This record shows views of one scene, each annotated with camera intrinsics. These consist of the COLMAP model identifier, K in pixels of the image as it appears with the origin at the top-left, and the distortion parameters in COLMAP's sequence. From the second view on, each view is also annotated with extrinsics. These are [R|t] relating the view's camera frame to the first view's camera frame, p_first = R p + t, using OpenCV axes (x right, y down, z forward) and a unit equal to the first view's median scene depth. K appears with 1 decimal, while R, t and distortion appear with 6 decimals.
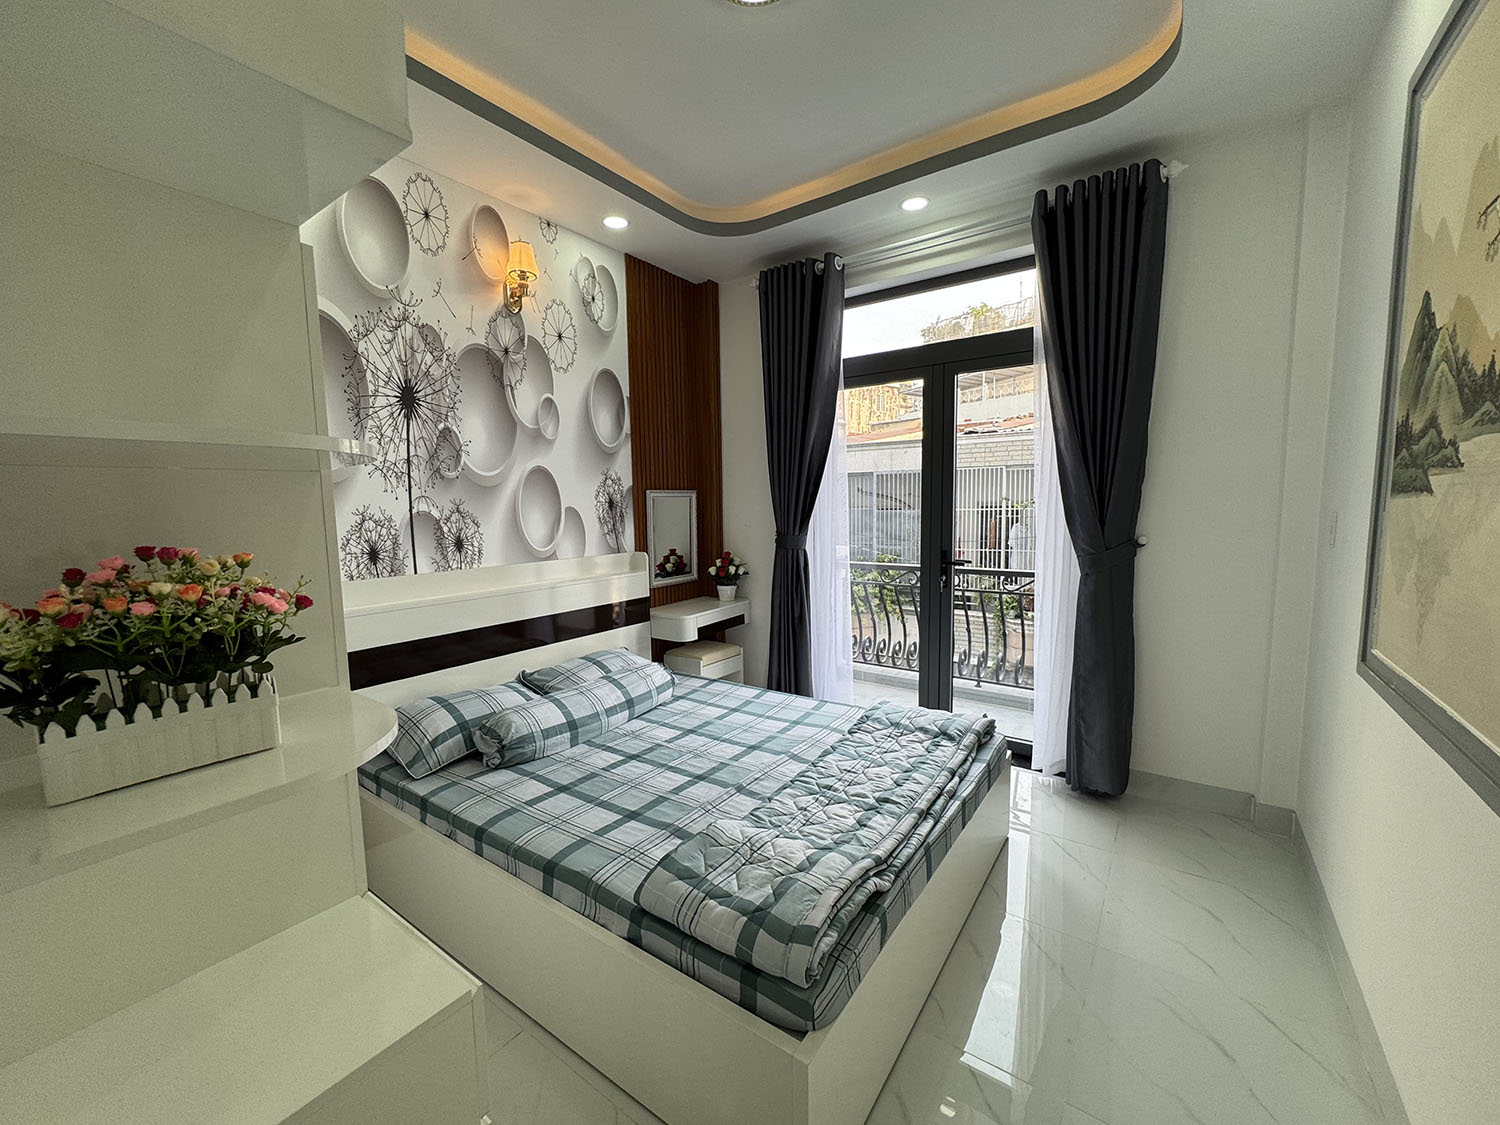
lens RADIAL K [[600.2, 0, 750.0], [0, 600.2, 562.5], [0, 0, 1]] dist [-0.001187, -0.000160]
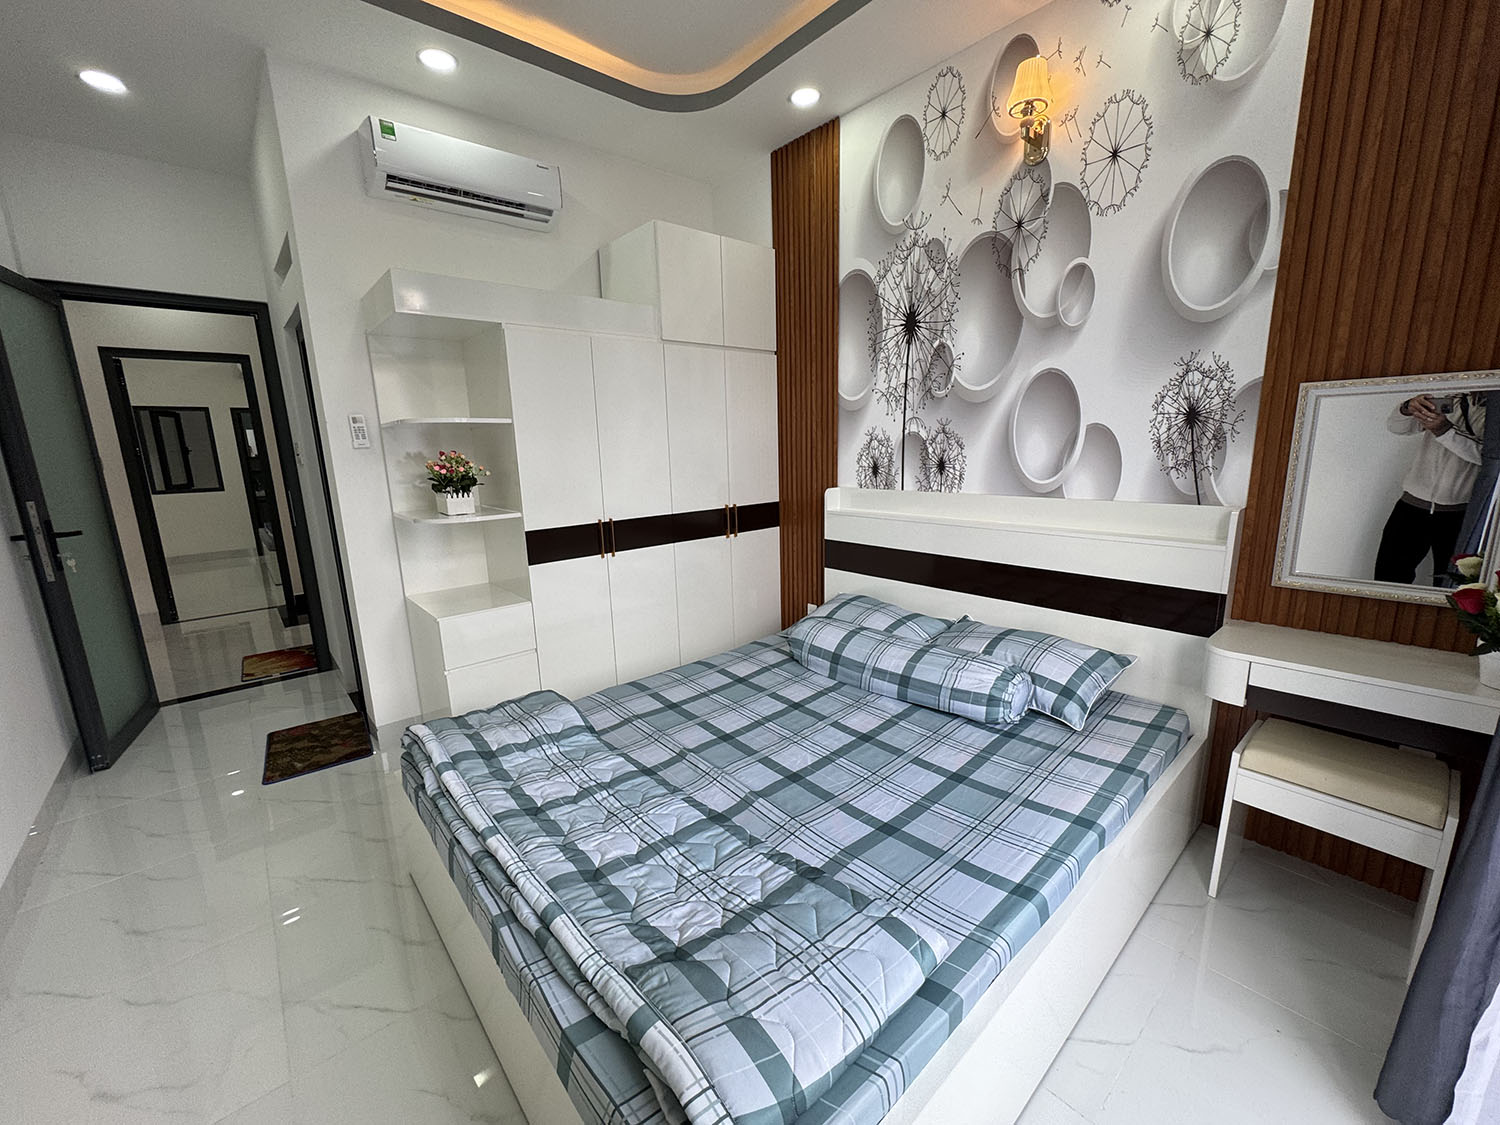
lens RADIAL K [[595.4, 0, 750.0], [0, 595.4, 562.5], [0, 0, 1]] dist [-0.000802, -0.000049]
pose [[-0.225060, 0.212095, -0.950981, 0.552168], [-0.069925, 0.969988, 0.232882, -0.083747], [0.971833, 0.118910, -0.203474, 0.931683]]
